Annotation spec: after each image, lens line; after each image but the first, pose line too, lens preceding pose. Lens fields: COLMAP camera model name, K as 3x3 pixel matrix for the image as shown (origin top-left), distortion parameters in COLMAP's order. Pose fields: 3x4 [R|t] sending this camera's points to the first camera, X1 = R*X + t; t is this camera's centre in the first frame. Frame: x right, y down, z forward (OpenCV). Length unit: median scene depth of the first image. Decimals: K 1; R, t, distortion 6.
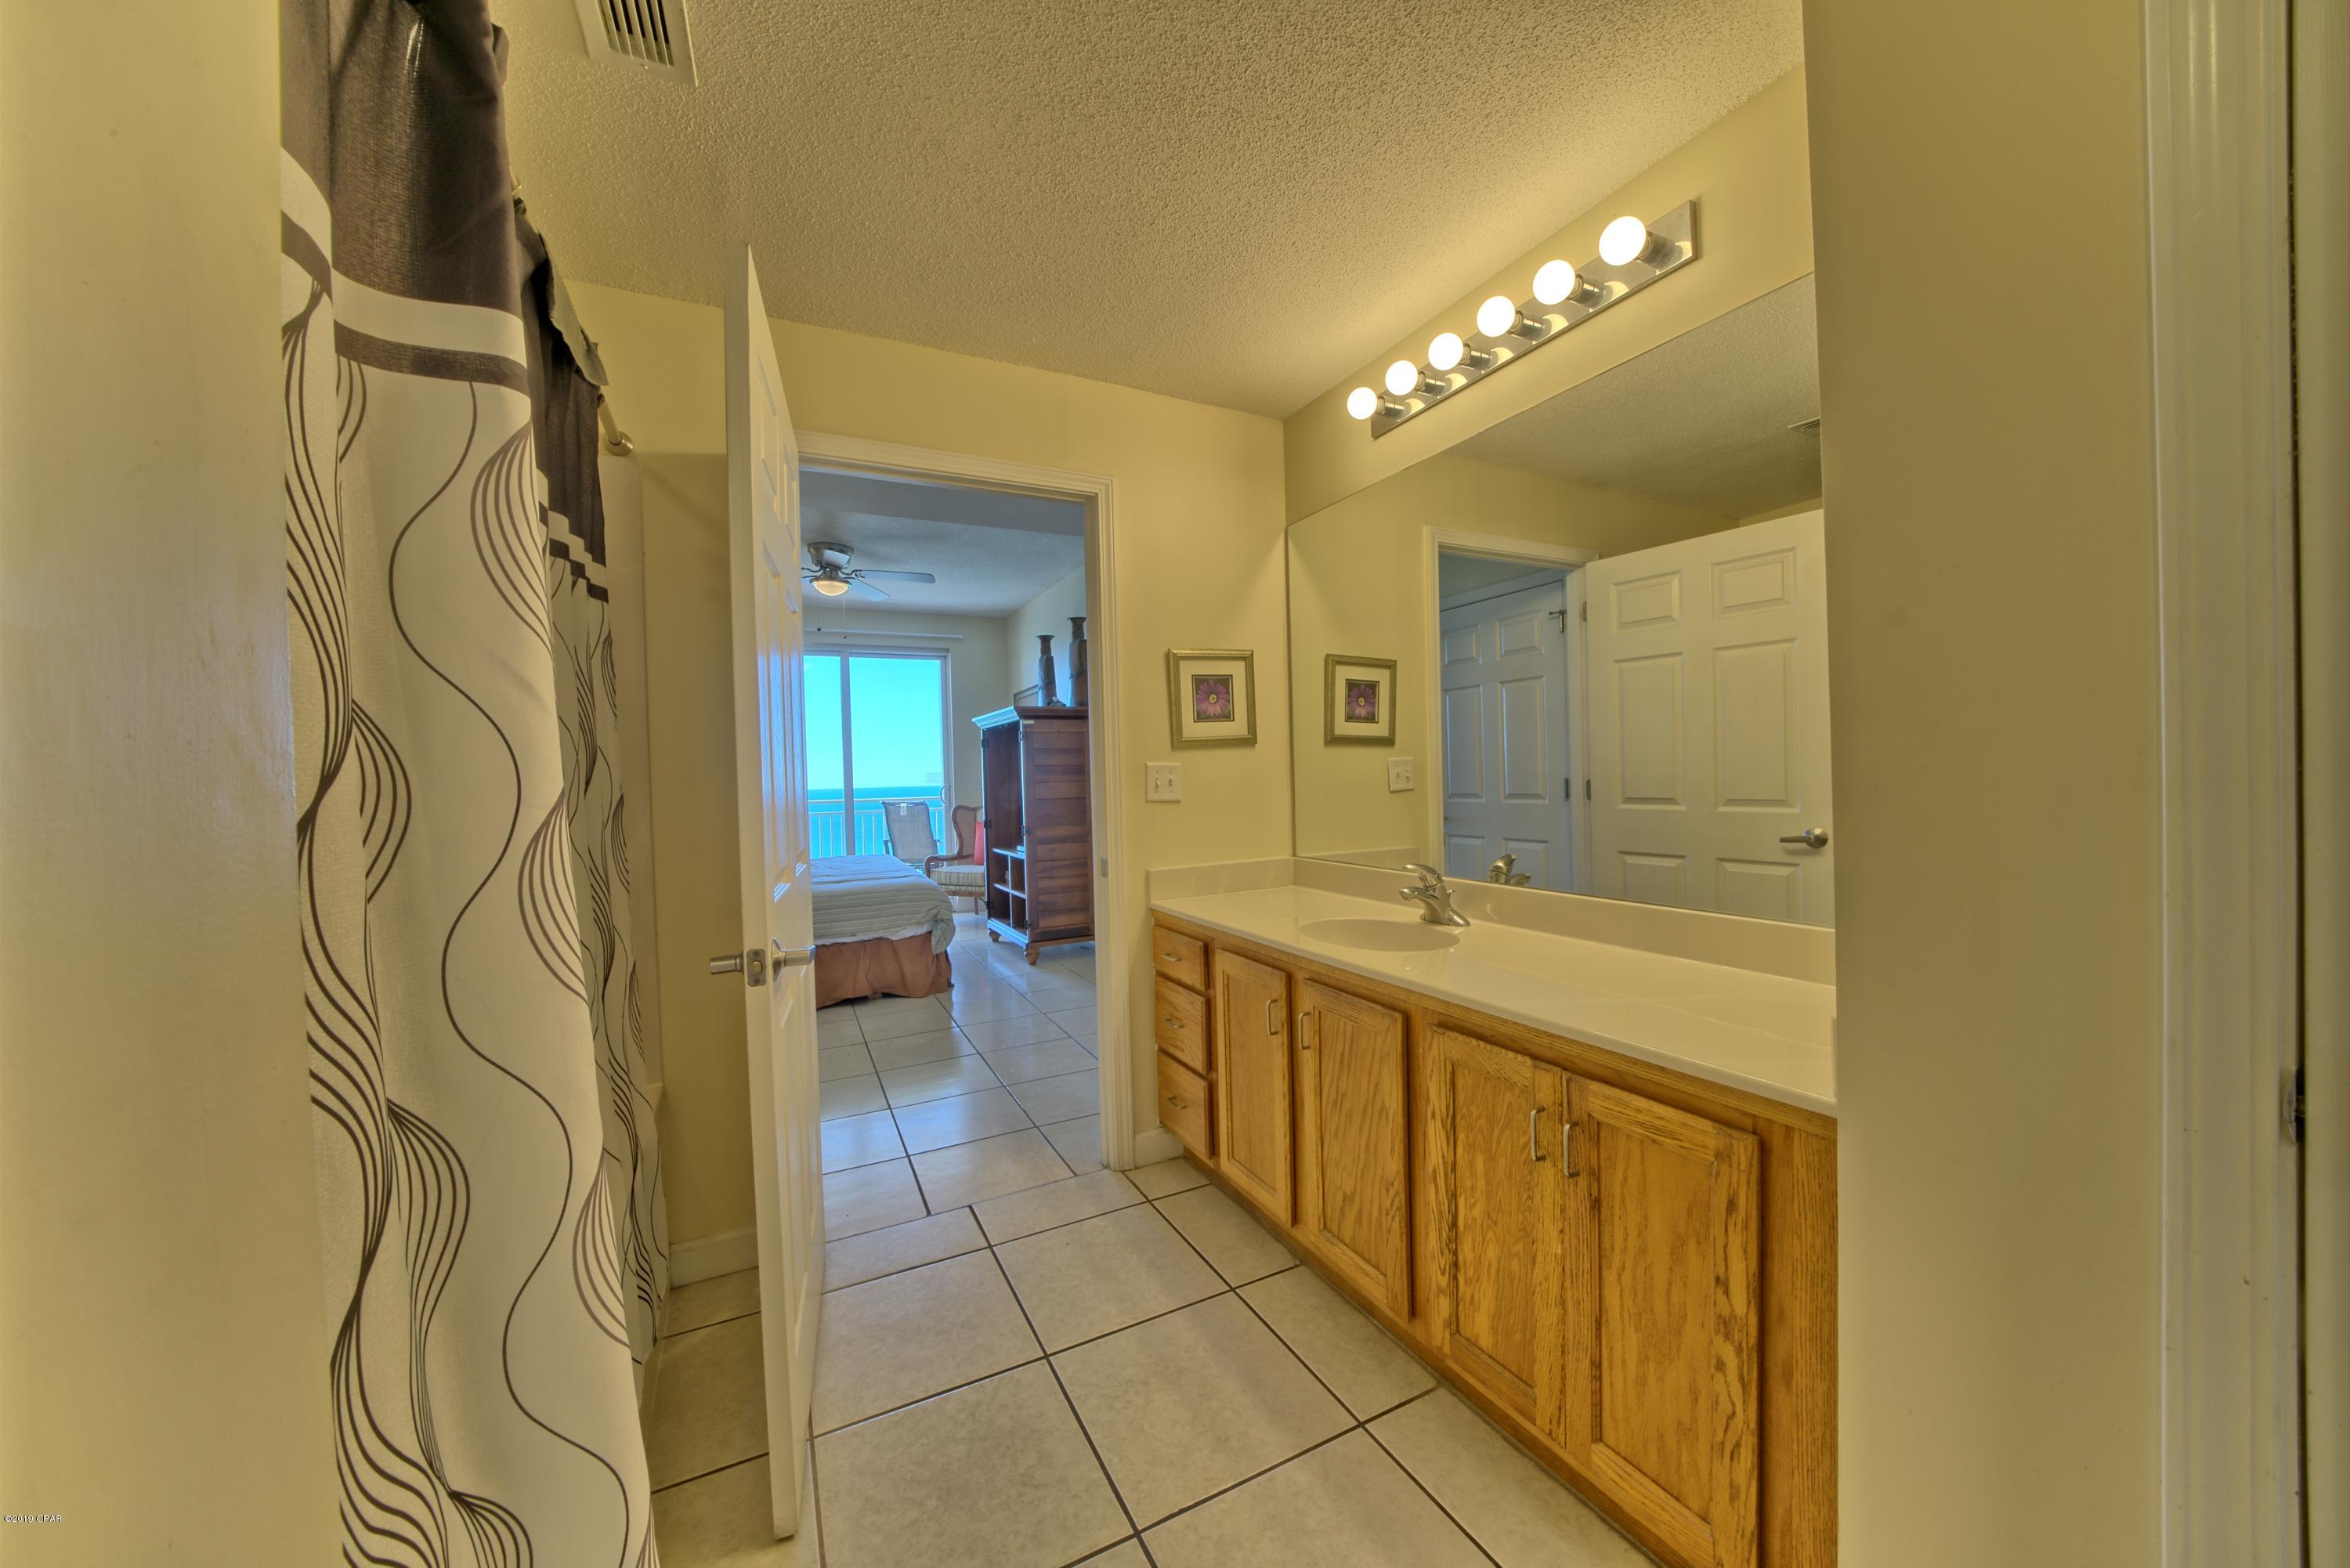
lens RADIAL K [[812.0, 0, 1178.2], [0, 812.0, 793.7], [0, 0, 1]] dist [-0.020255, 0.001894]
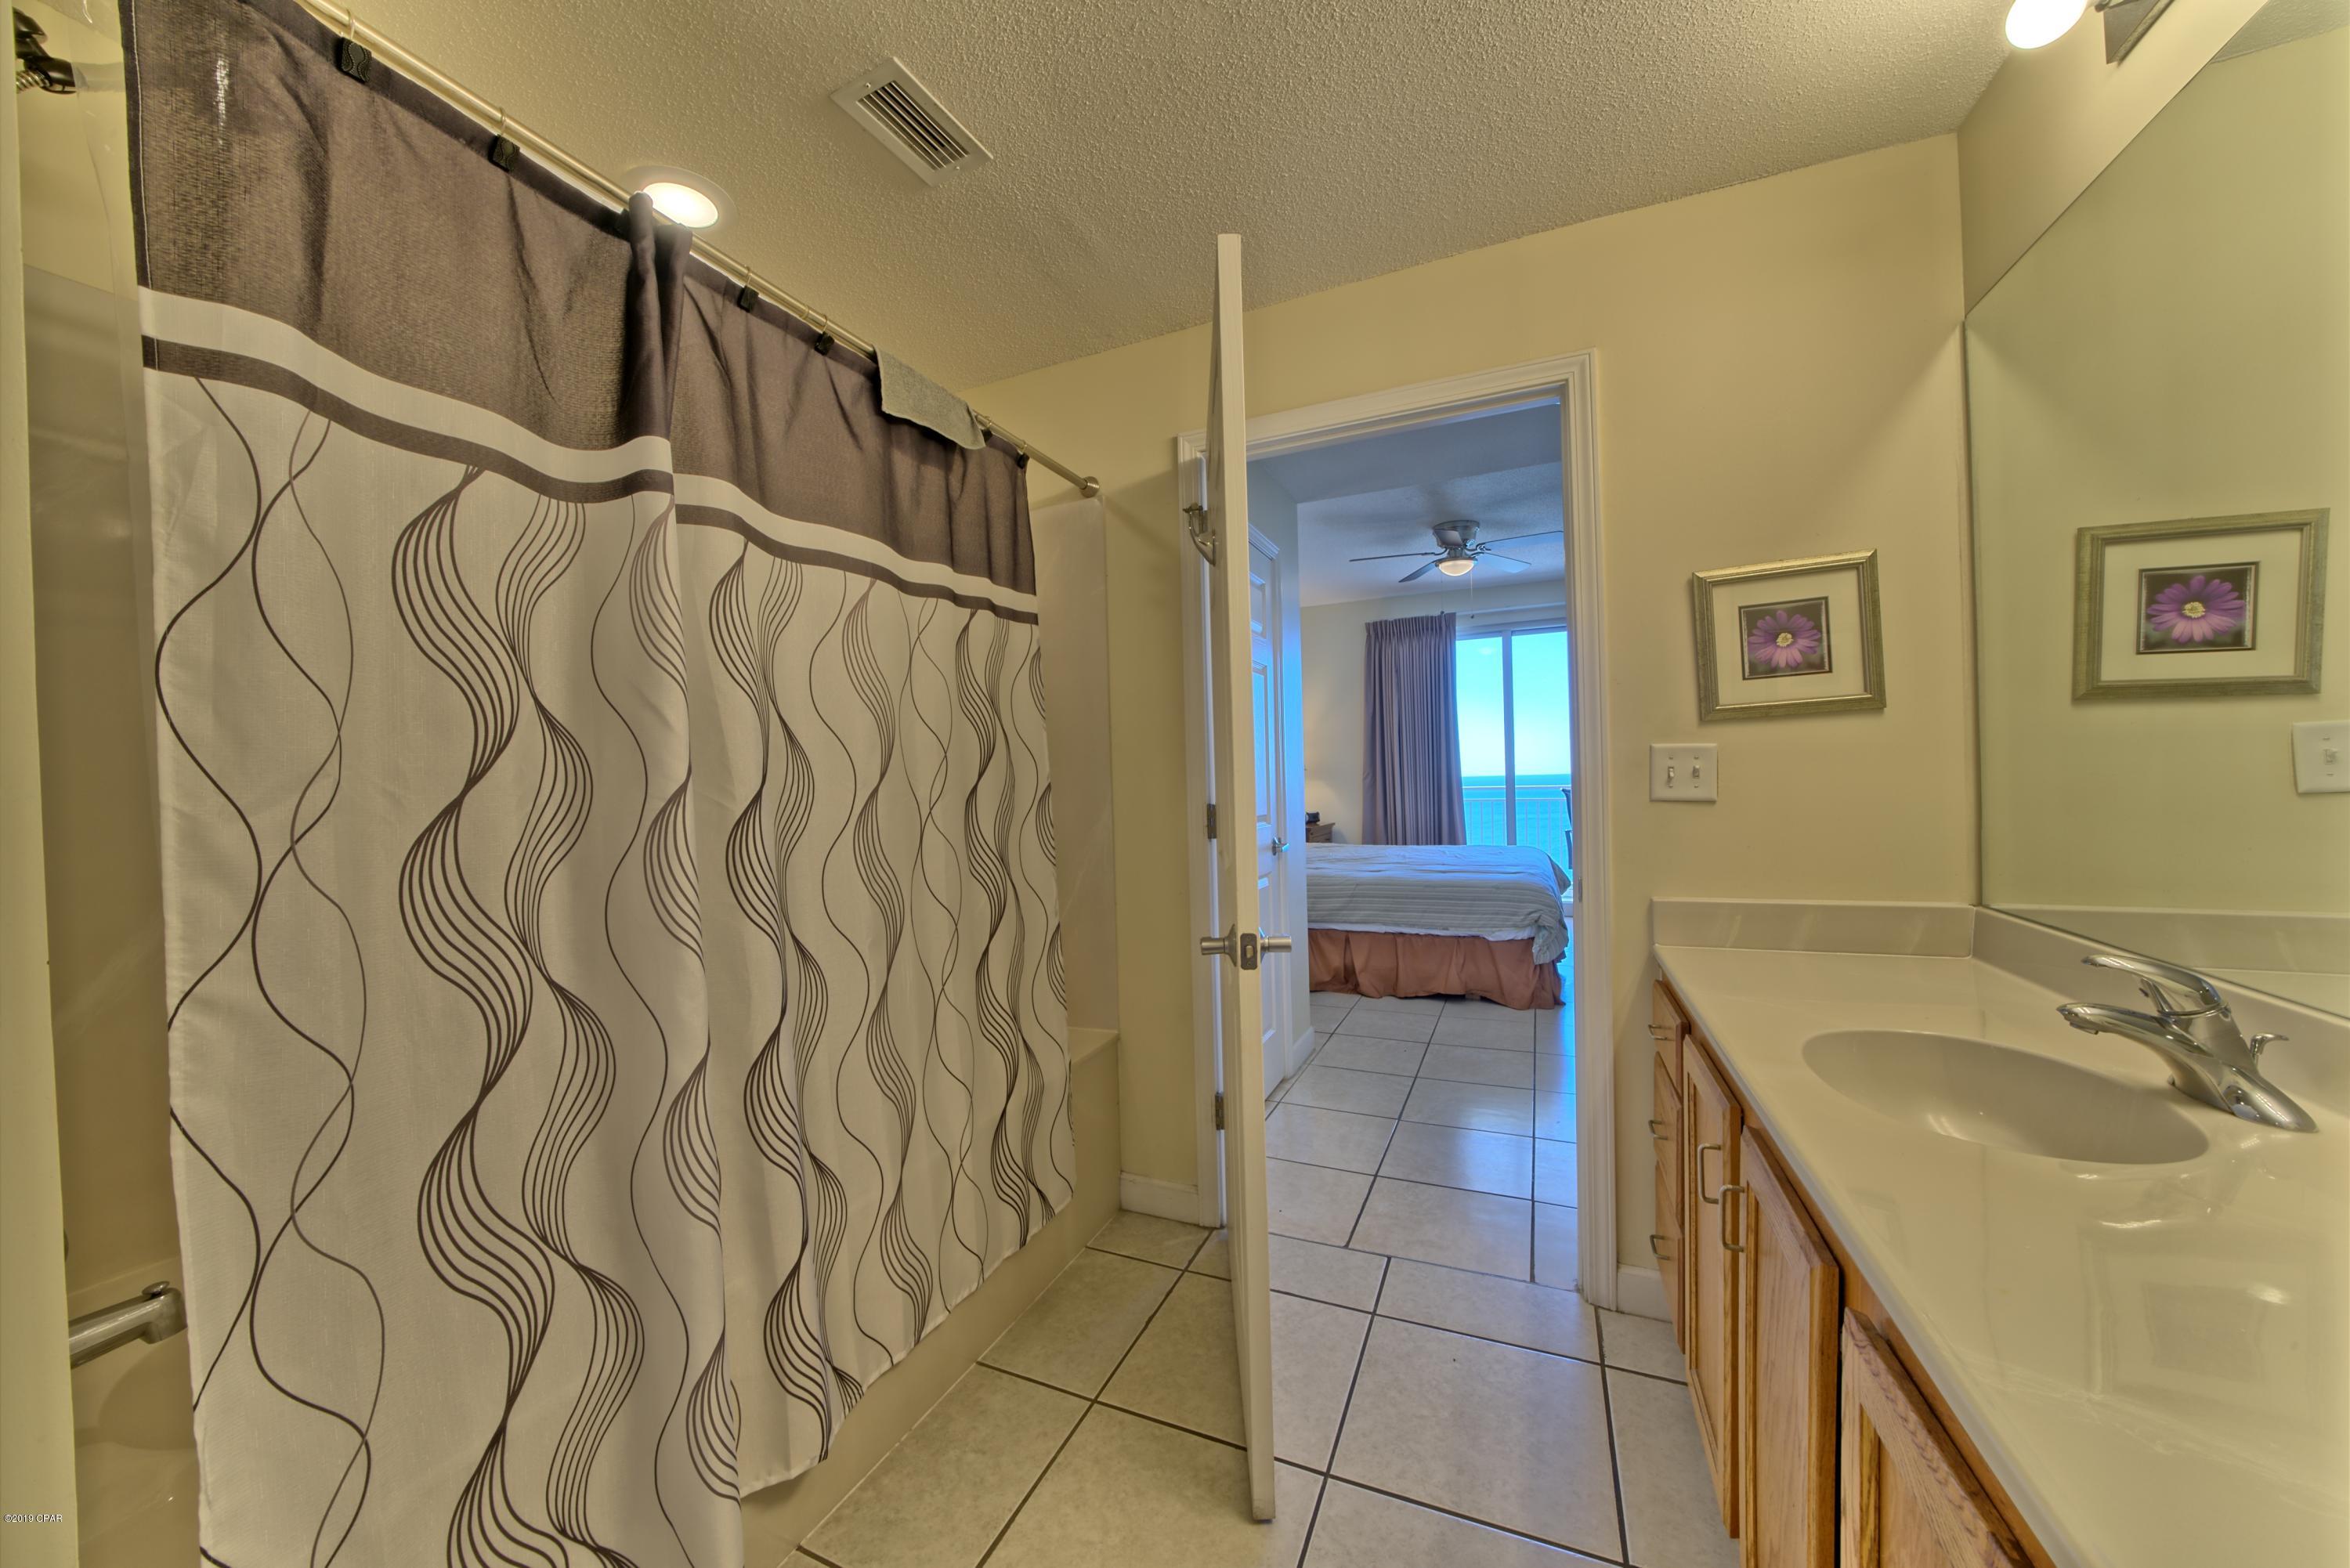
lens RADIAL K [[812.0, 0, 1117.0], [0, 812.0, 792.8], [0, 0, 1]] dist [-0.020255, 0.001894]
pose [[0.627548, 0.021926, -0.778269, 0.193154], [-0.008216, 0.999734, 0.021541, -0.007294], [0.778535, -0.007124, 0.627561, 0.195542]]
